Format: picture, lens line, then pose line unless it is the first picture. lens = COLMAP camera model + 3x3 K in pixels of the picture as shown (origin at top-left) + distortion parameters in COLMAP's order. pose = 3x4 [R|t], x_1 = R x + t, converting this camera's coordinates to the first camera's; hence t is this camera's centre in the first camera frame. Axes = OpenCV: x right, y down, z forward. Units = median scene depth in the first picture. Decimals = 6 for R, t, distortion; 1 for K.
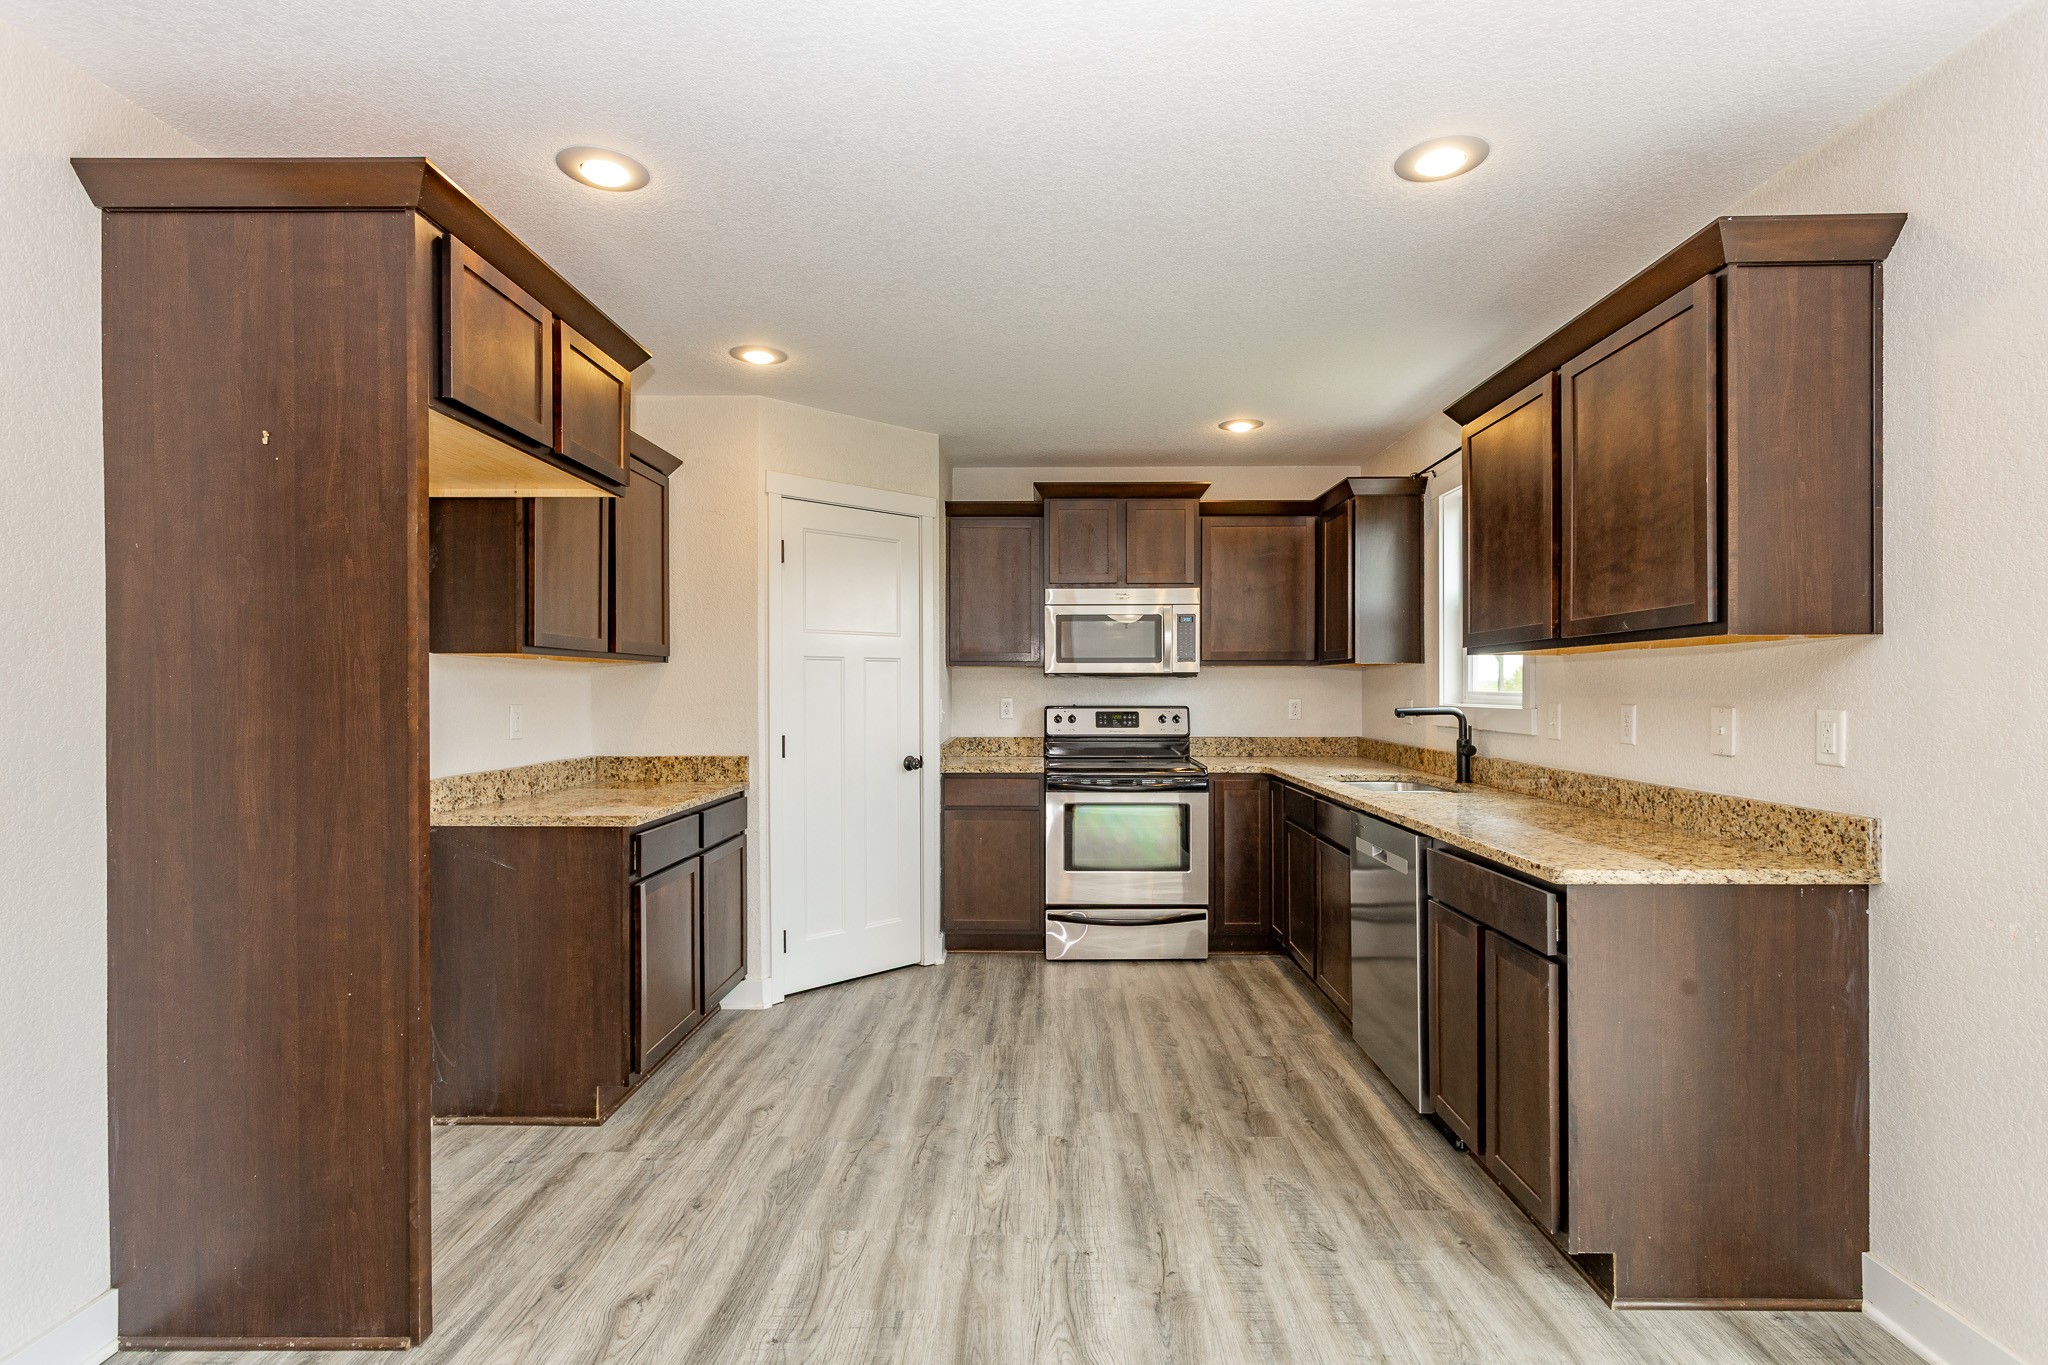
lens RADIAL K [[984.4, 0, 1026.1], [0, 984.4, 689.0], [0, 0, 1]] dist [0.000908, 0.000009]
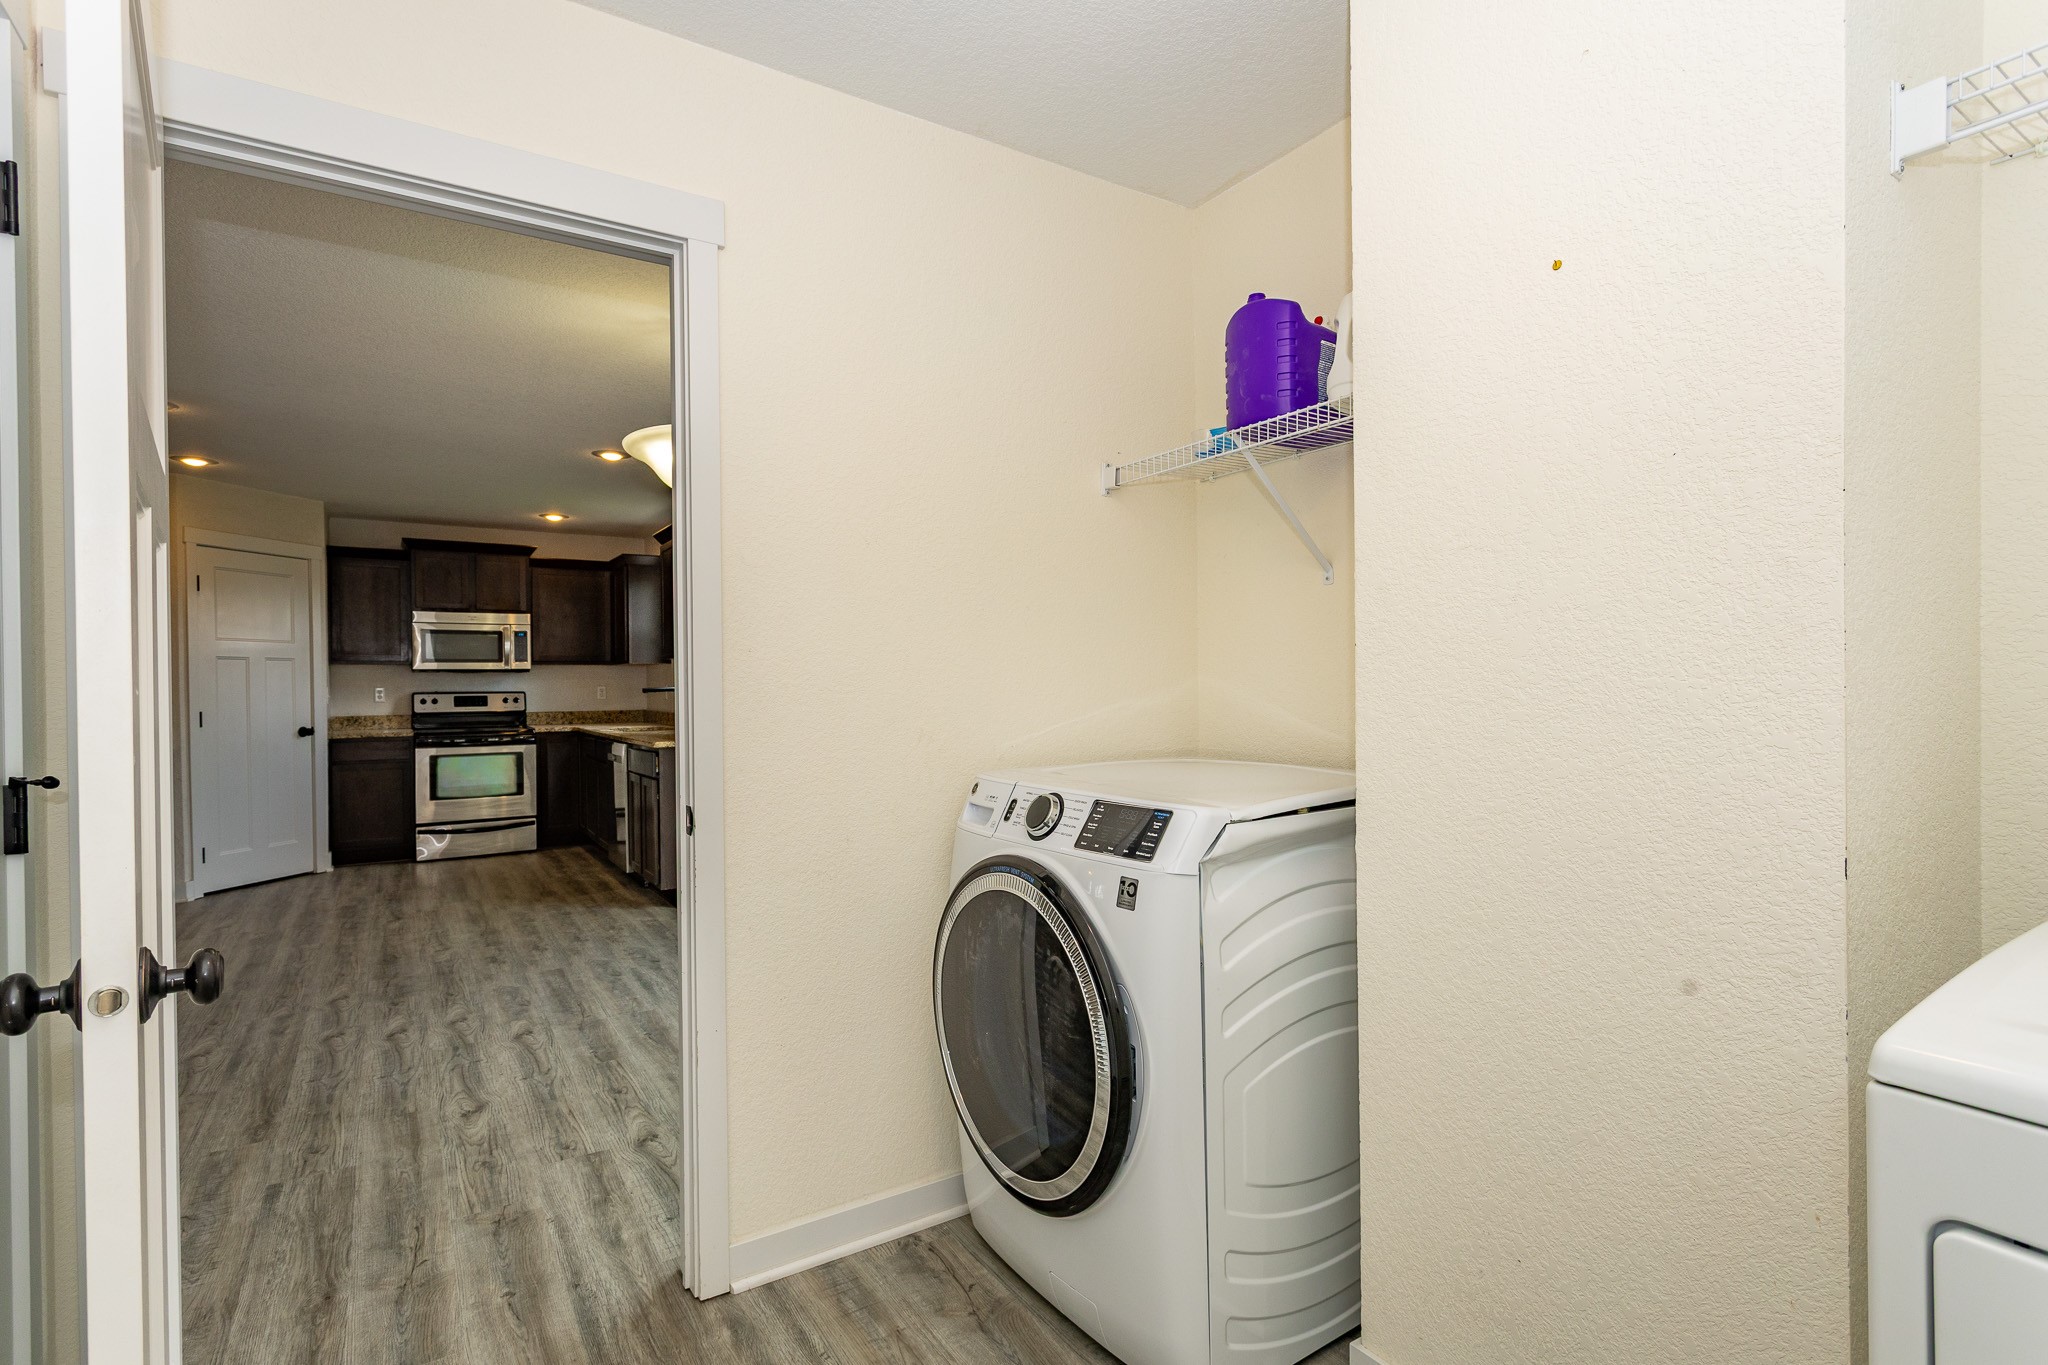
lens RADIAL K [[980.8, 0, 1018.0], [0, 980.8, 693.0], [0, 0, 1]] dist [0.002678, -0.000356]
pose [[0.833780, -0.010446, 0.551998, -0.043197], [0.008448, 0.999945, 0.006162, 0.020910], [-0.552032, -0.000474, 0.833823, -0.831031]]
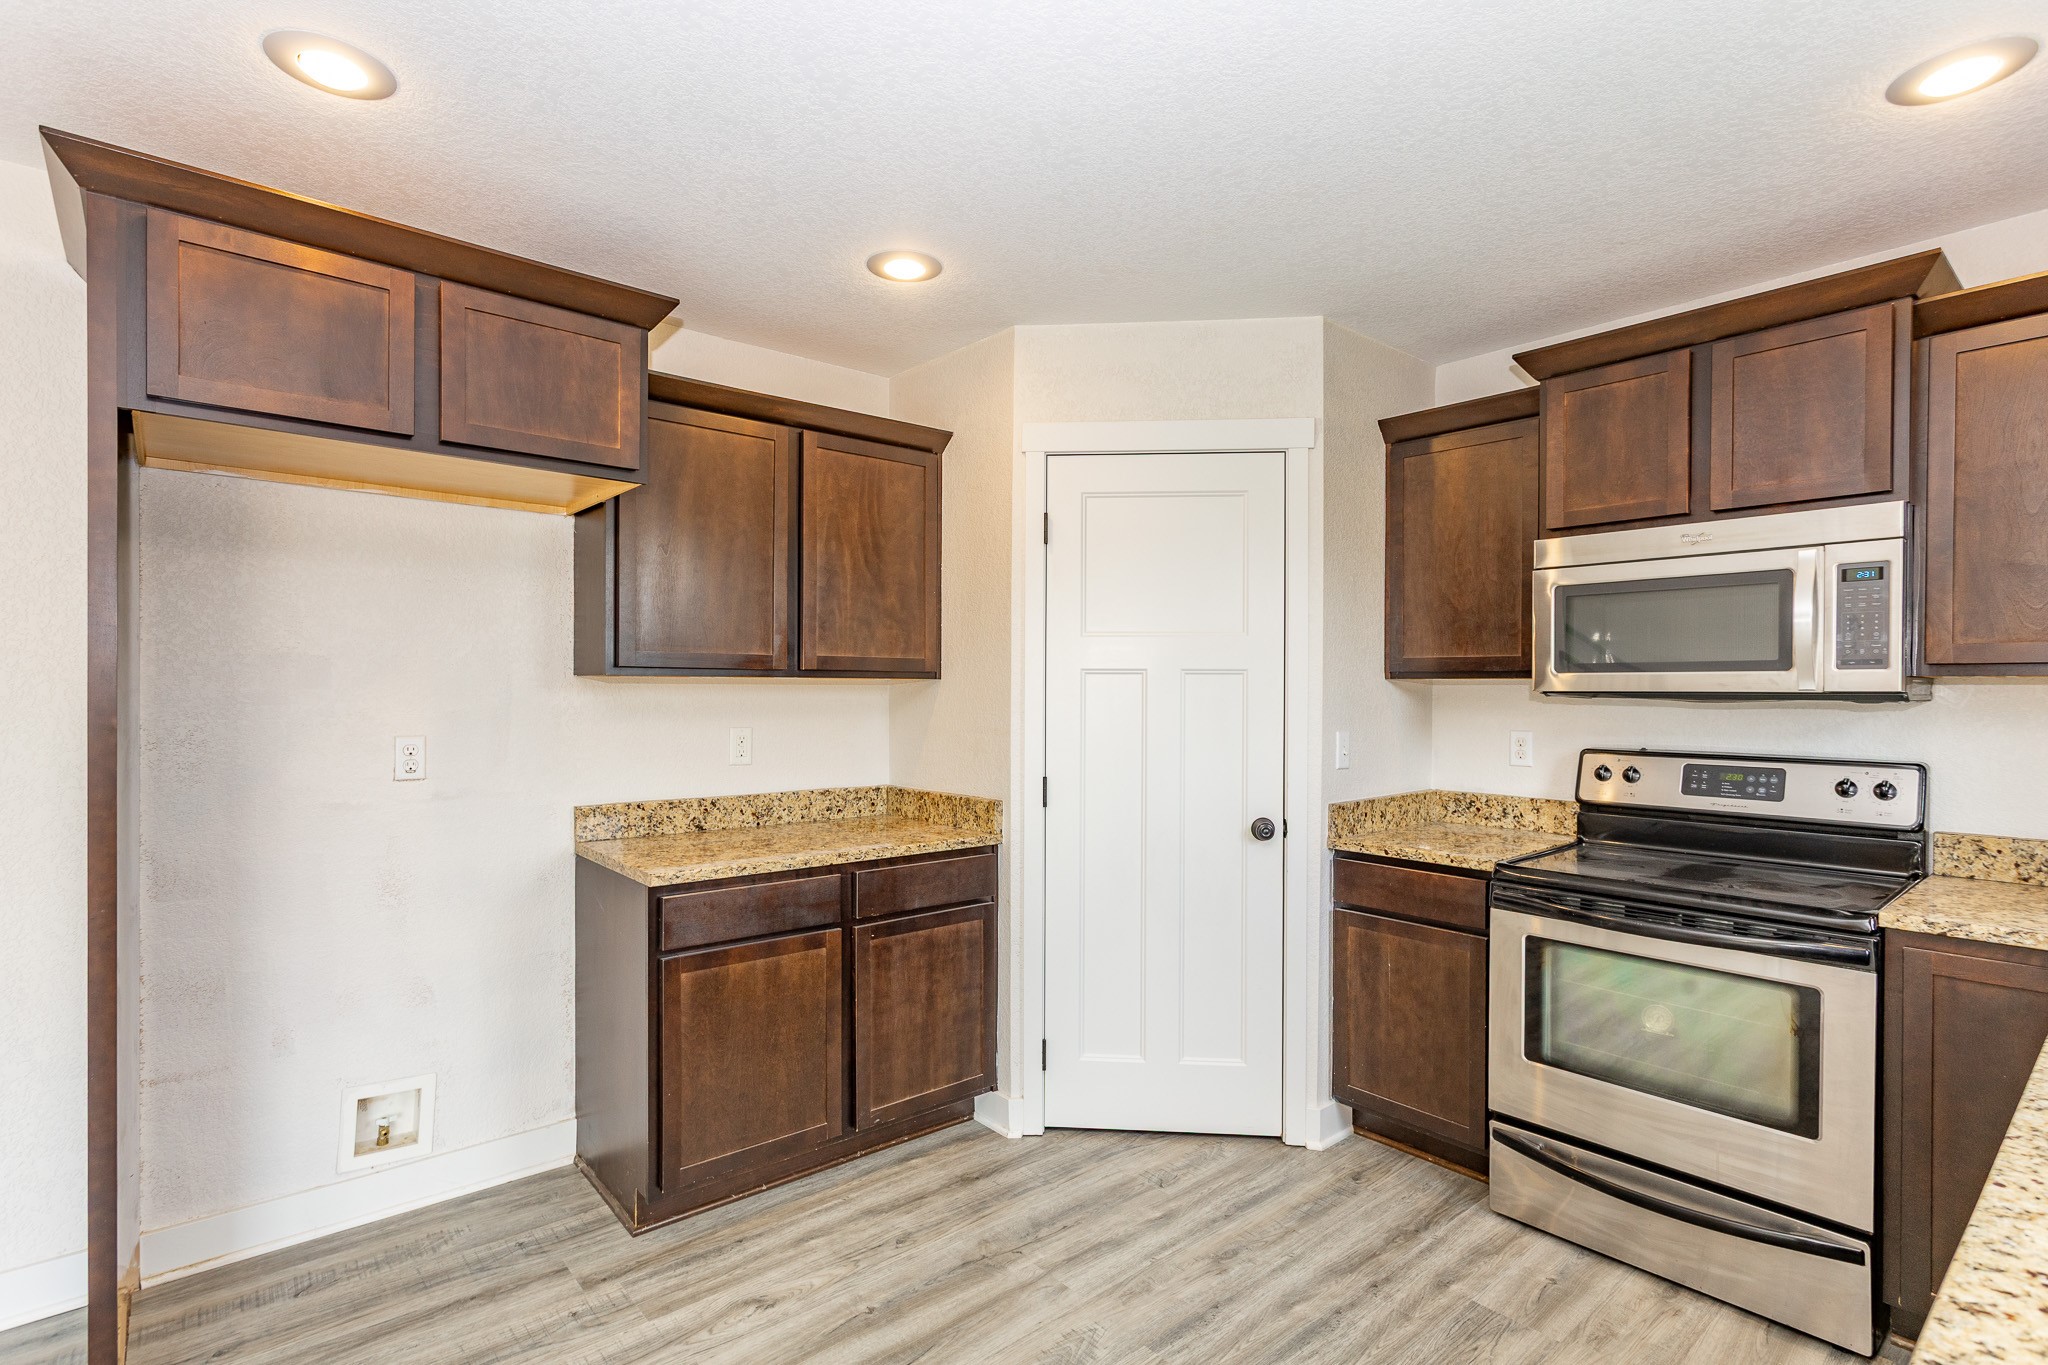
lens RADIAL K [[980.8, 0, 1018.0], [0, 980.8, 693.0], [0, 0, 1]] dist [0.002678, -0.000356]
pose [[0.660367, 0.007279, -0.750908, 0.287903], [-0.006567, 0.999971, 0.003918, -0.018308], [0.750914, 0.002344, 0.660395, 0.485083]]
